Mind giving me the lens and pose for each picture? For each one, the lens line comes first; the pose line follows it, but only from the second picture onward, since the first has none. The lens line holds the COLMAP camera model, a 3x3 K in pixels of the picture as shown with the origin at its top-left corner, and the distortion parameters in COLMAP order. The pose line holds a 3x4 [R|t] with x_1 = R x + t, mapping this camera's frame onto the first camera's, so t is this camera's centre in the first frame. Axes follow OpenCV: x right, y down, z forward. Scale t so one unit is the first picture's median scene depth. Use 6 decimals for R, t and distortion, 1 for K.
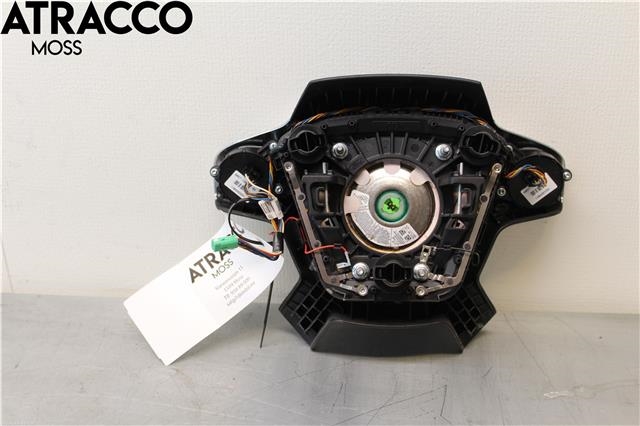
lens RADIAL K [[727.3, 0, 320.8], [0, 727.3, 214.2], [0, 0, 1]] dist [-0.050716, 0.000000]
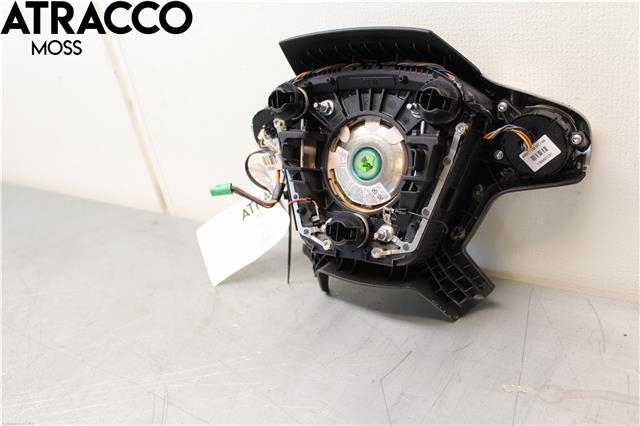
lens RADIAL K [[568.1, 0, 317.7], [0, 568.1, 210.3], [0, 0, 1]] dist [-0.099656, 0.047866]
pose [[0.848608, 0.092959, -0.520791, 0.448410], [-0.045660, 0.993637, 0.102959, -0.025273], [0.527048, -0.063593, 0.847453, 0.306761]]
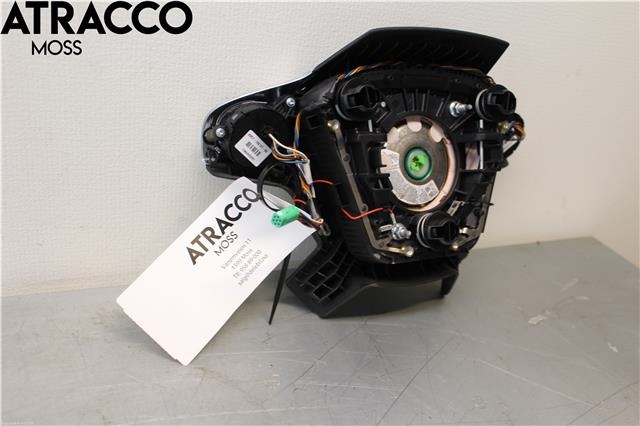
lens RADIAL K [[607.4, 0, 320.9], [0, 607.4, 213.4], [0, 0, 1]] dist [-0.111880, 0.000000]
pose [[0.858631, -0.087376, 0.505093, -0.439949], [0.041566, 0.993988, 0.101290, -0.032888], [-0.510907, -0.065976, 0.857101, 0.354693]]
